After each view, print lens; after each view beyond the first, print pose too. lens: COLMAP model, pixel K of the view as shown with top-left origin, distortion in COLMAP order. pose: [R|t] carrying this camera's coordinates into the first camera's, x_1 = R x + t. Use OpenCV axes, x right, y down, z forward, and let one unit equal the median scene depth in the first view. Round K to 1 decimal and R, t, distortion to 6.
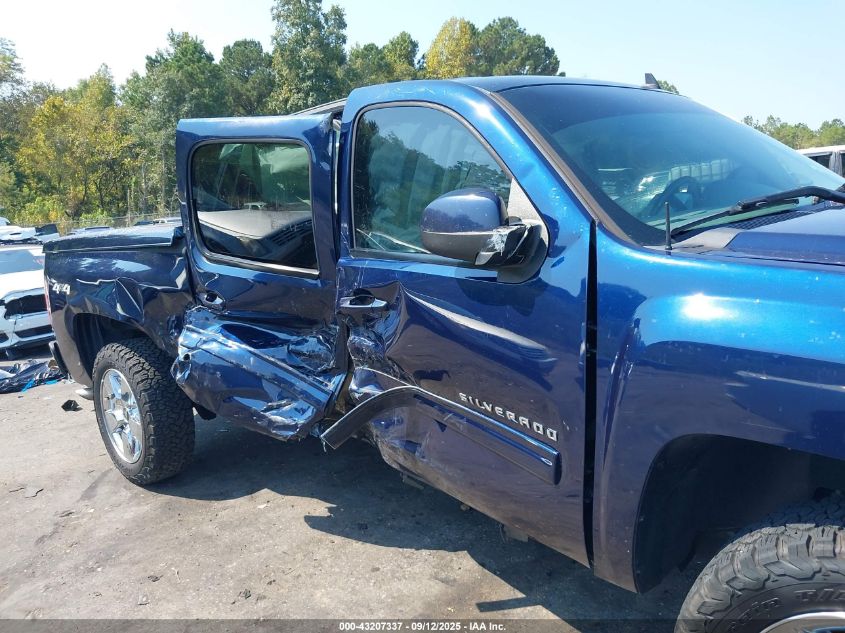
lens RADIAL K [[673.6, 0, 422.5], [0, 673.6, 316.5], [0, 0, 1]] dist [0.063602, 0.001334]
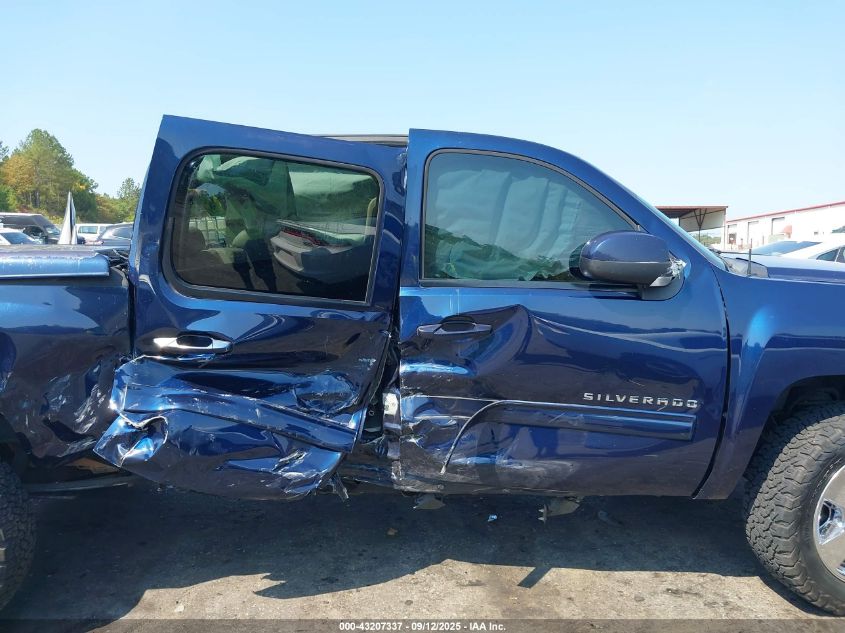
lens RADIAL K [[674.2, 0, 422.5], [0, 674.2, 316.5], [0, 0, 1]] dist [0.004261, 0.008133]
pose [[0.655348, -0.029892, 0.754735, -0.752171], [0.088309, 0.995396, -0.037256, -0.004813], [-0.750147, 0.091065, 0.654971, 0.287119]]
